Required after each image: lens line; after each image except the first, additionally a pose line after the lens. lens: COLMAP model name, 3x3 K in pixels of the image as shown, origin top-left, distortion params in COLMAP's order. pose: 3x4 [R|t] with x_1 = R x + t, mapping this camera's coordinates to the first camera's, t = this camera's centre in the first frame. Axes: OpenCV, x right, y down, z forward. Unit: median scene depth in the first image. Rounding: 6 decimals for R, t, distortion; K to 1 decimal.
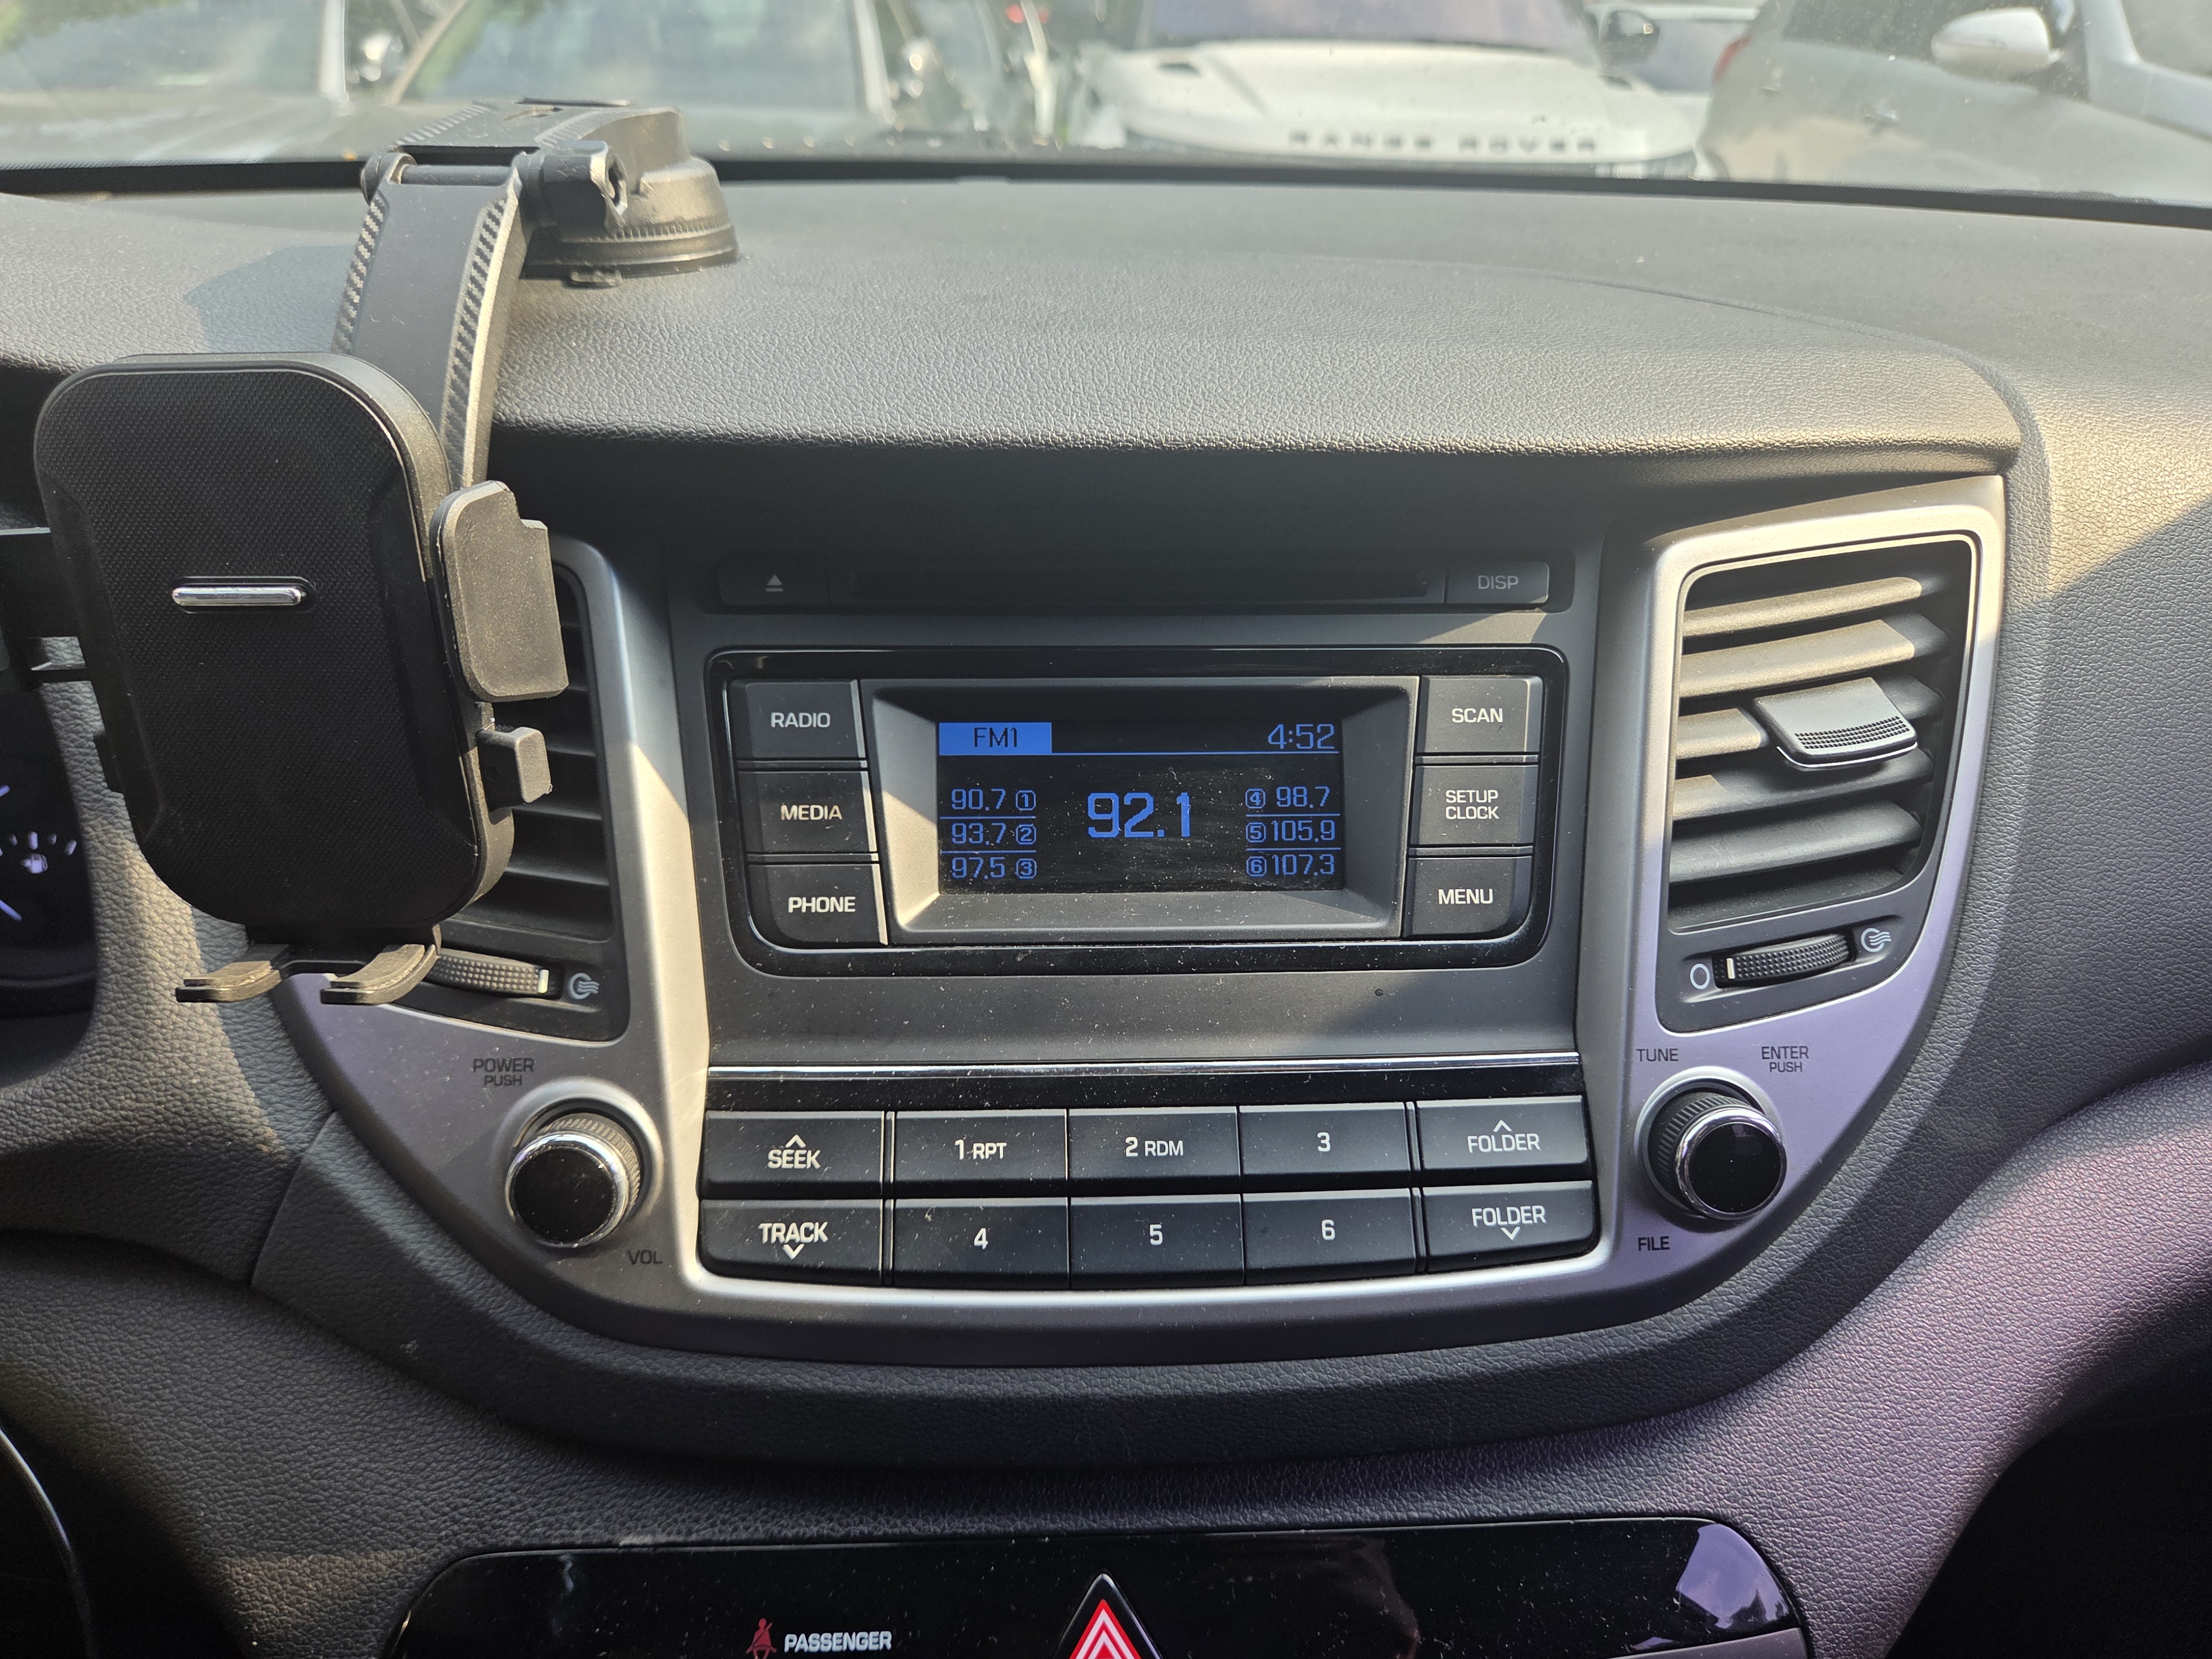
lens RADIAL K [[1497.8, 0, 1101.7], [0, 1497.8, 855.4], [0, 0, 1]] dist [0.048796, -0.047554]
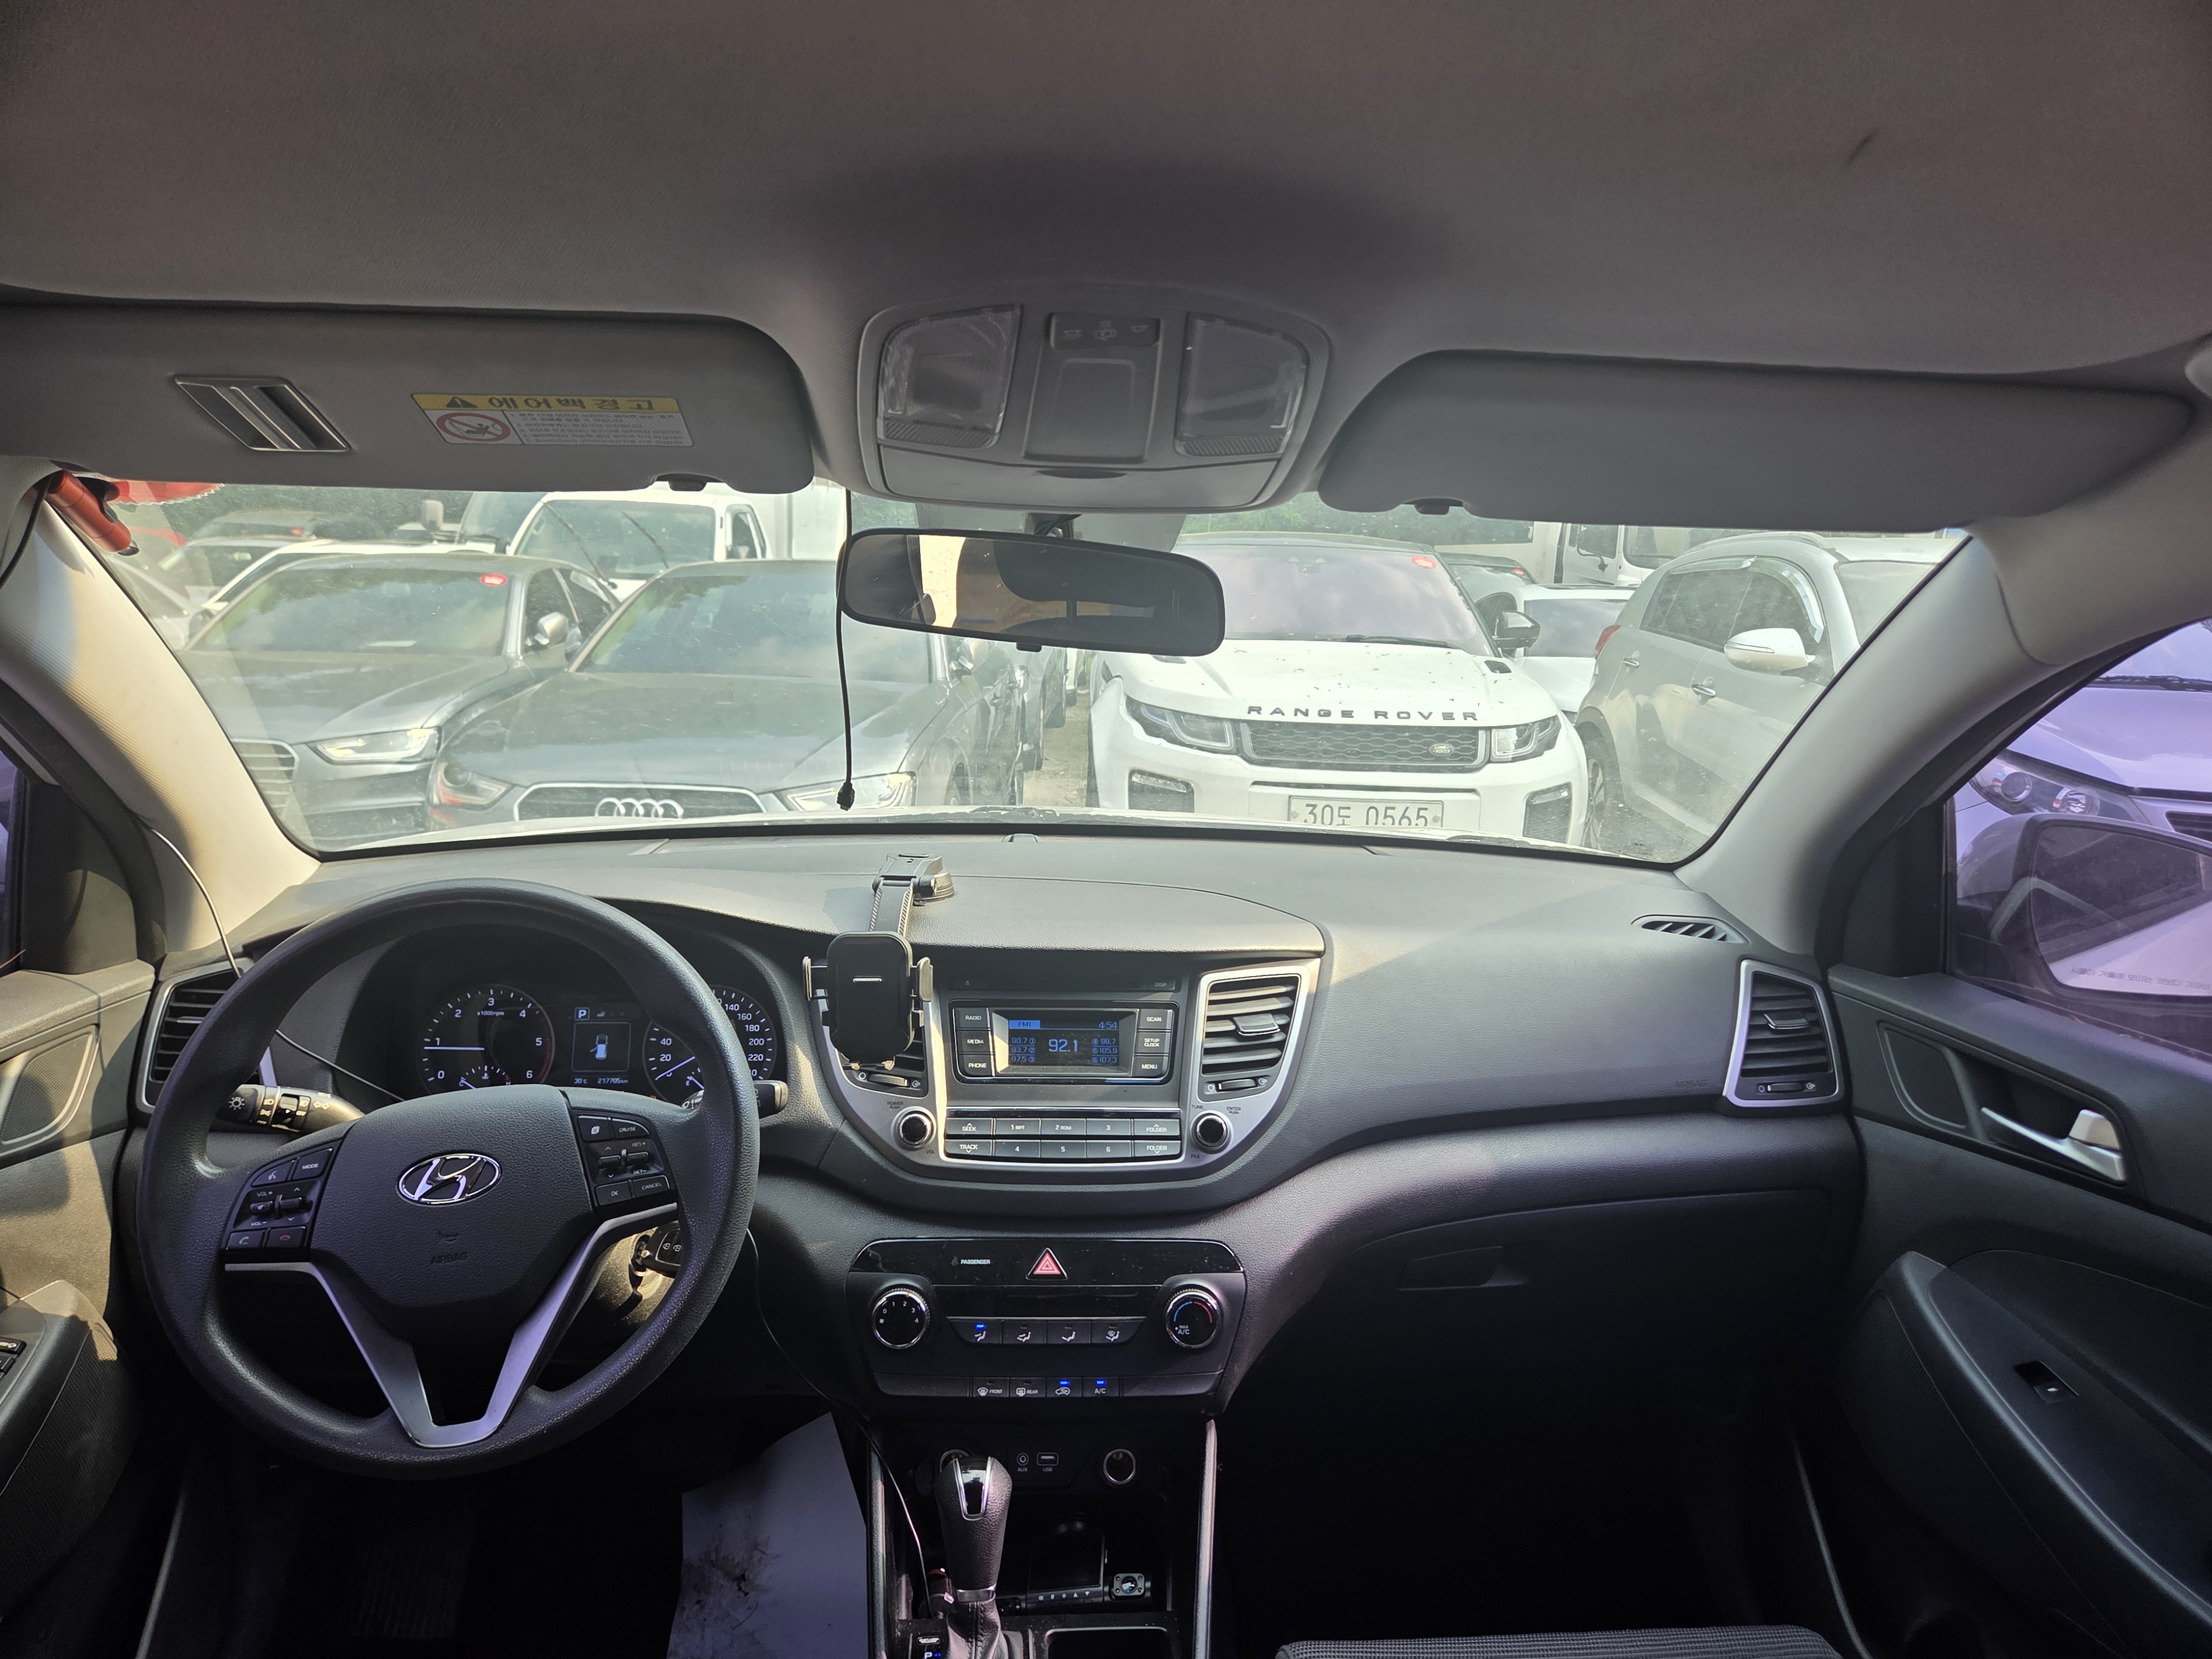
lens RADIAL K [[1526.9, 0, 1117.8], [0, 1526.9, 849.4], [0, 0, 1]] dist [0.068711, -0.065246]
pose [[0.999946, 0.009121, -0.004958, 0.178634], [-0.010201, 0.952012, -0.305890, 0.682461], [0.001930, 0.305924, 0.952054, -2.802886]]
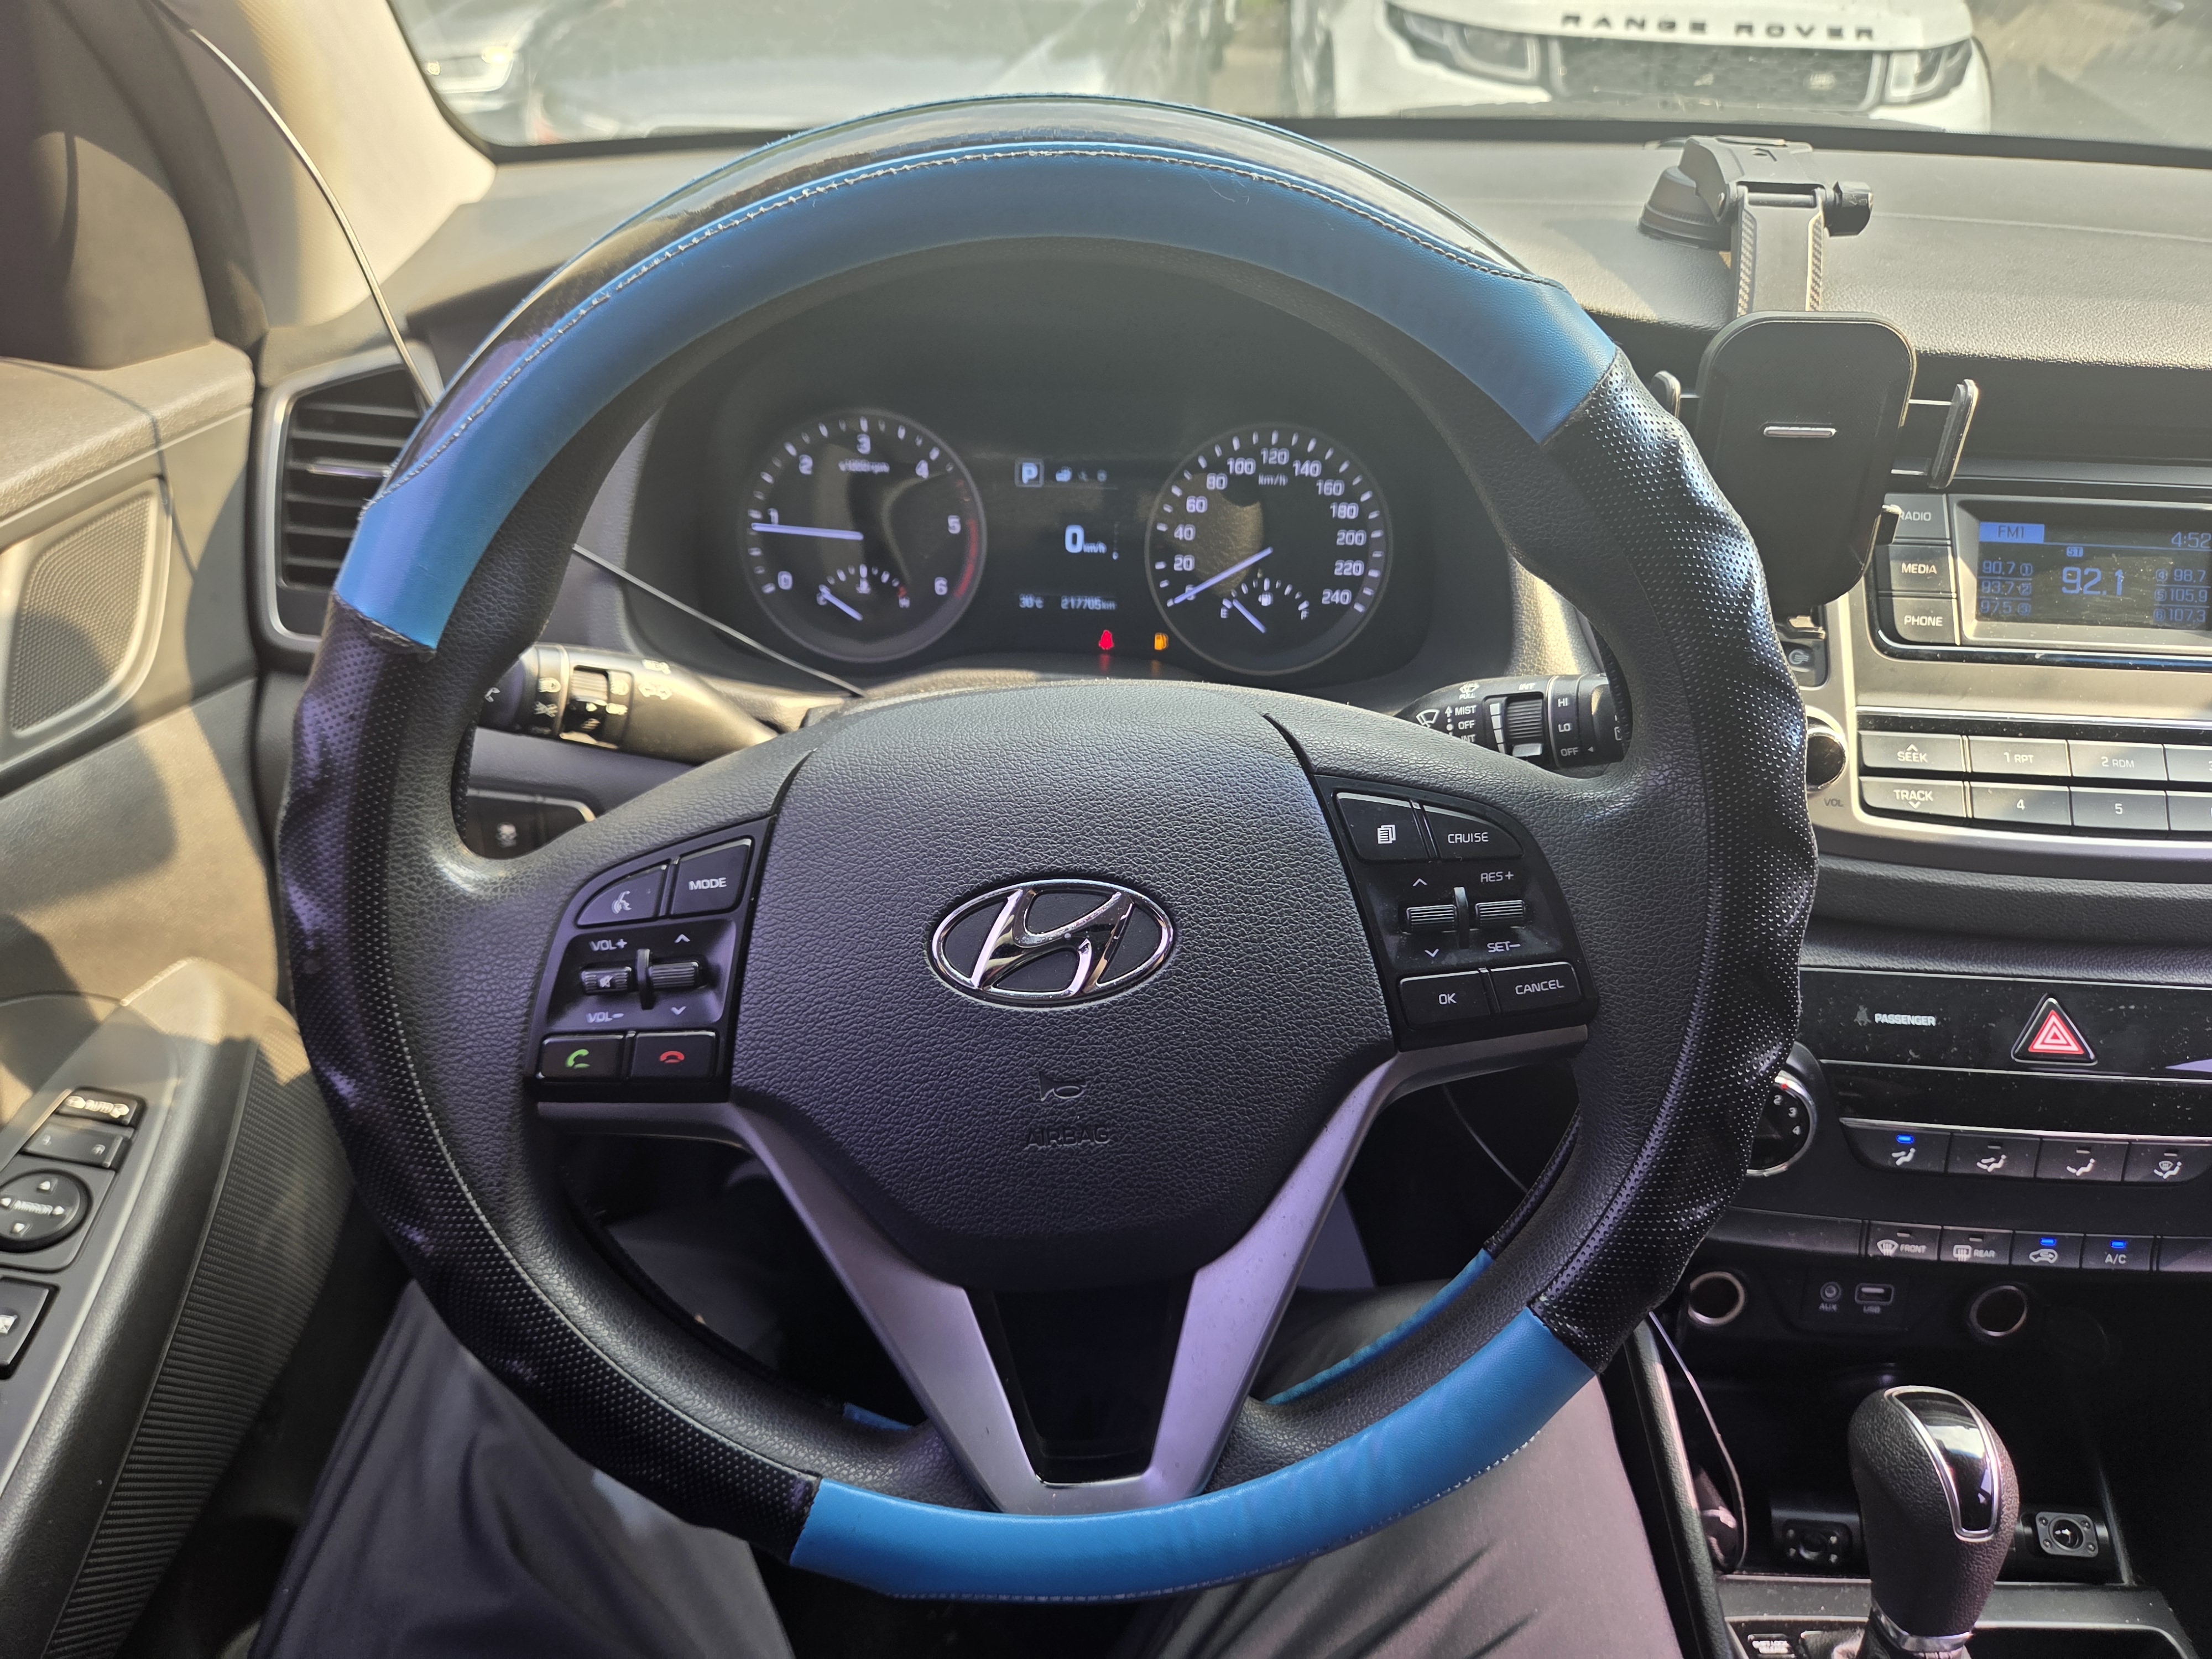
lens RADIAL K [[1520.6, 0, 1052.5], [0, 1520.6, 849.9], [0, 0, 1]] dist [0.051980, -0.056109]
pose [[0.994963, 0.060254, -0.080108, -1.040064], [-0.054475, 0.995882, 0.072467, 0.225433], [0.084144, -0.067738, 0.994149, -0.914729]]
